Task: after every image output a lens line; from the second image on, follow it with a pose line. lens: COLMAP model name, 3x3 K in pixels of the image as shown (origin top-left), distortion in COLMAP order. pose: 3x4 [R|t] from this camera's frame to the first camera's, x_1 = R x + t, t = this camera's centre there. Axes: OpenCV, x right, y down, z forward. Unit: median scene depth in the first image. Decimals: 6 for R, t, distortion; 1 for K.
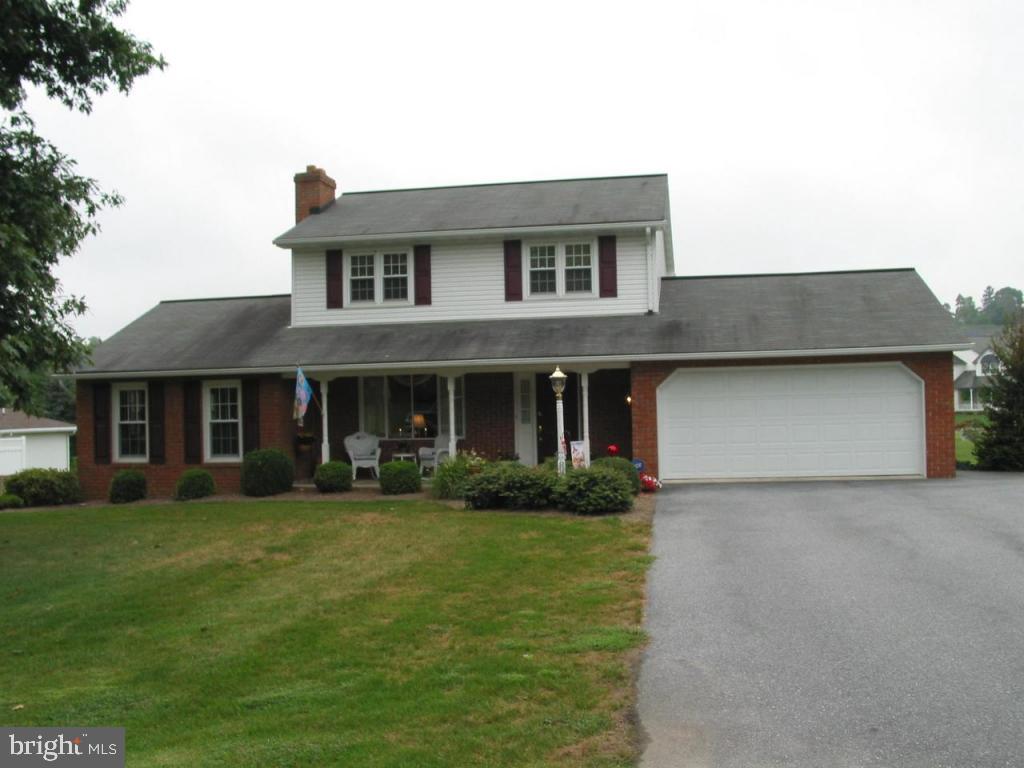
lens RADIAL K [[1028.0, 0, 512.0], [0, 1028.0, 384.0], [0, 0, 1]] dist [-0.177168, 0.203271]
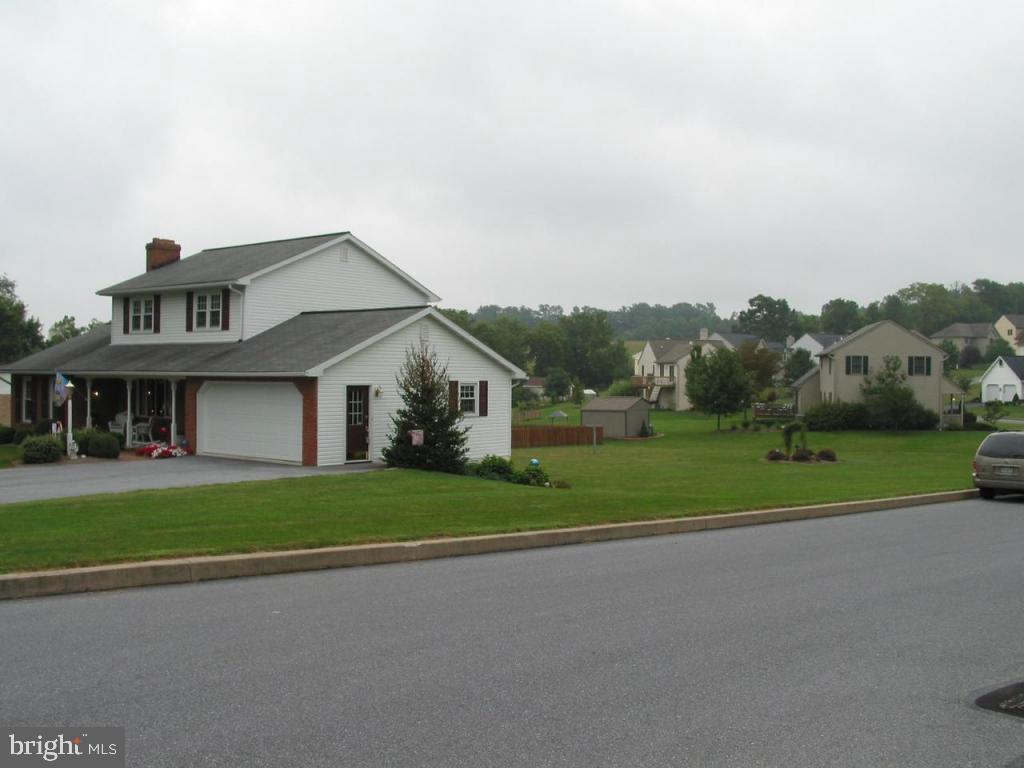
lens RADIAL K [[1028.0, 0, 512.0], [0, 1028.0, 384.0], [0, 0, 1]] dist [-0.177168, 0.203271]
pose [[0.879955, 0.035043, -0.473764, 1.156066], [-0.020371, 0.999142, 0.036068, -0.067156], [0.474621, -0.022087, 0.879913, -0.110163]]
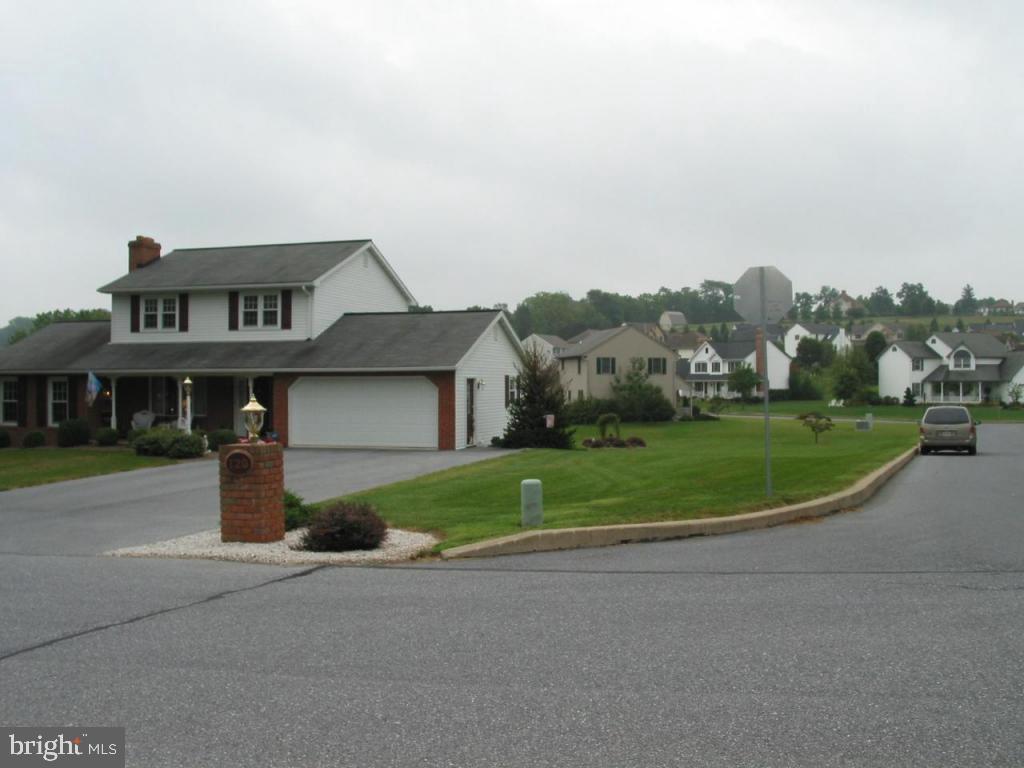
lens RADIAL K [[1028.0, 0, 512.0], [0, 1028.0, 384.0], [0, 0, 1]] dist [-0.177168, 0.203271]
pose [[0.994618, 0.021914, -0.101261, 0.592249], [-0.019750, 0.999556, 0.022321, -0.041584], [0.101705, -0.020201, 0.994609, -0.519188]]
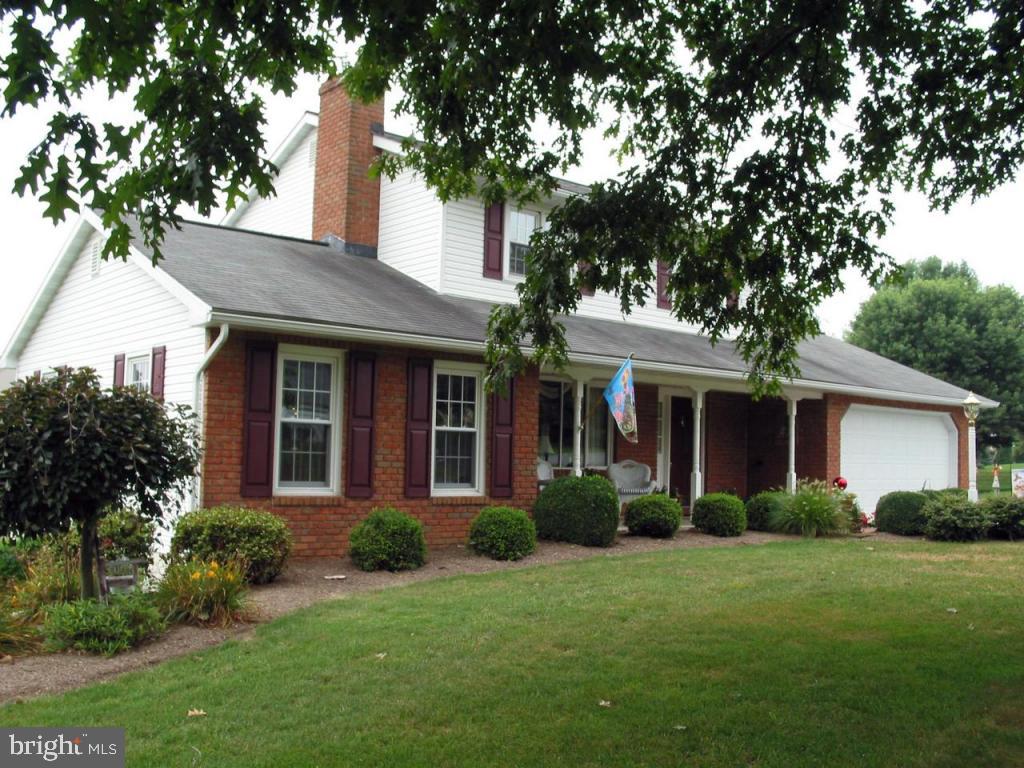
lens RADIAL K [[1028.0, 0, 512.0], [0, 1028.0, 384.0], [0, 0, 1]] dist [-0.177168, 0.203271]
pose [[0.625018, 0.096588, 0.774611, -0.730400], [-0.052328, 0.995268, -0.081880, 0.057456], [-0.778854, 0.010643, 0.627115, 0.569402]]
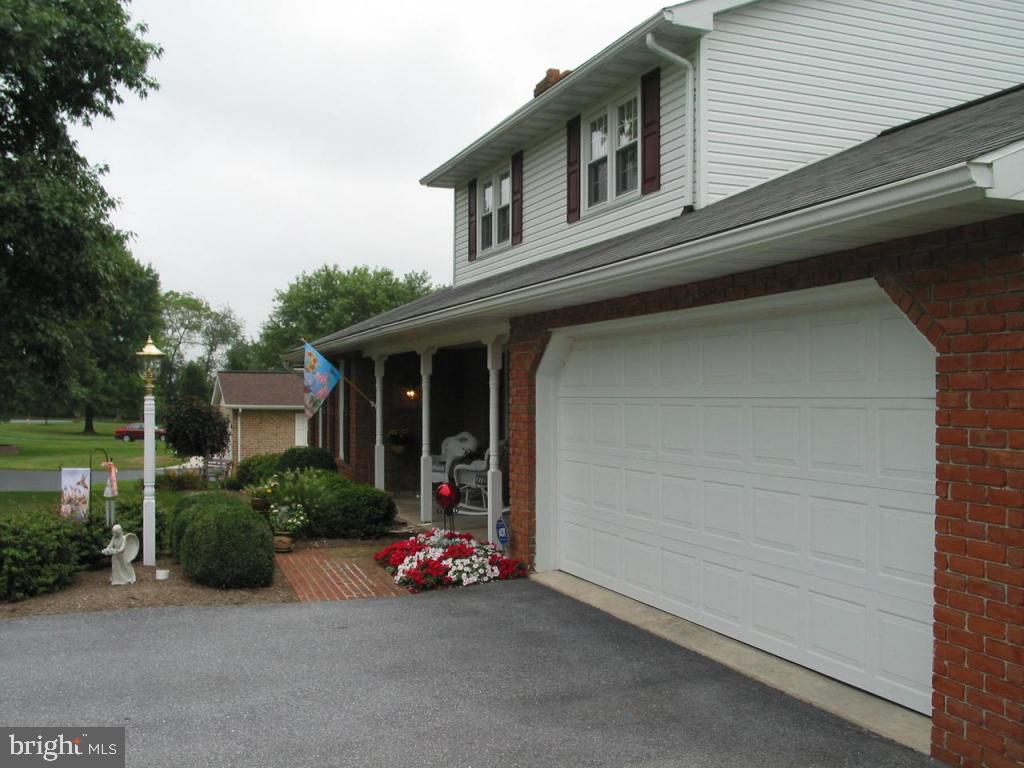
lens RADIAL K [[1028.0, 0, 512.0], [0, 1028.0, 384.0], [0, 0, 1]] dist [-0.177168, 0.203271]
pose [[0.516012, 0.014282, -0.856462, 0.482811], [0.007721, 0.999743, 0.021323, -0.001453], [0.856546, -0.017616, 0.515769, 0.671837]]
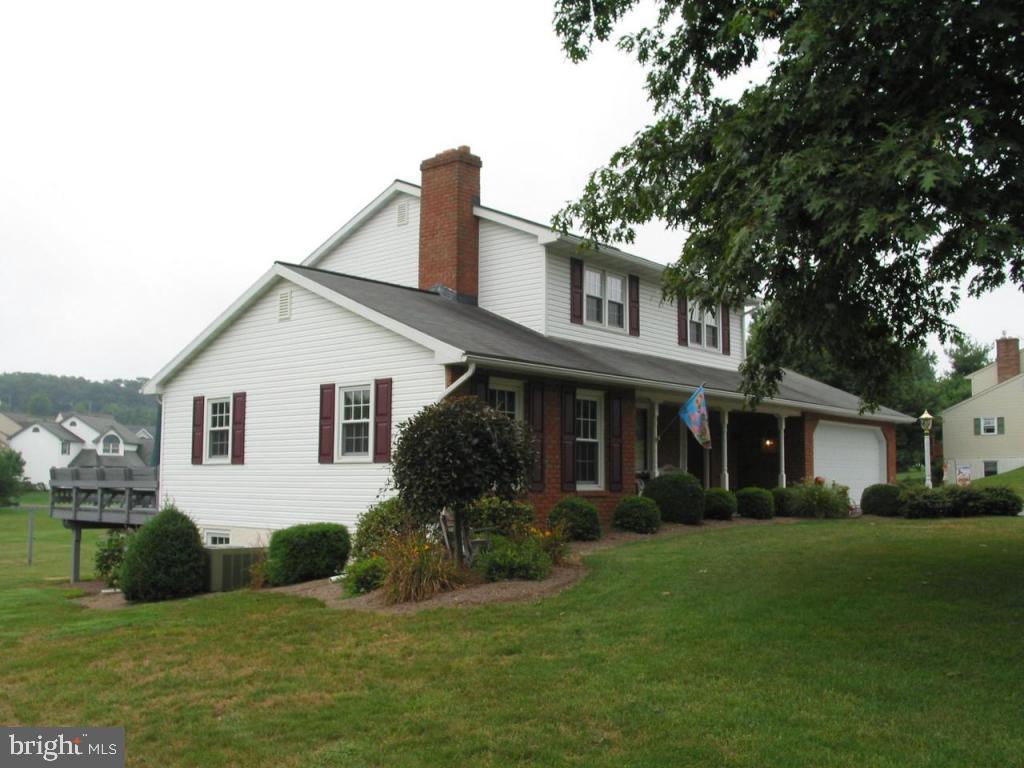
lens RADIAL K [[1028.0, 0, 512.0], [0, 1028.0, 384.0], [0, 0, 1]] dist [-0.177168, 0.203271]
pose [[0.501723, 0.111898, 0.857760, -1.006030], [-0.035056, 0.993414, -0.109089, 0.082369], [-0.864318, 0.024663, 0.502341, 0.620285]]
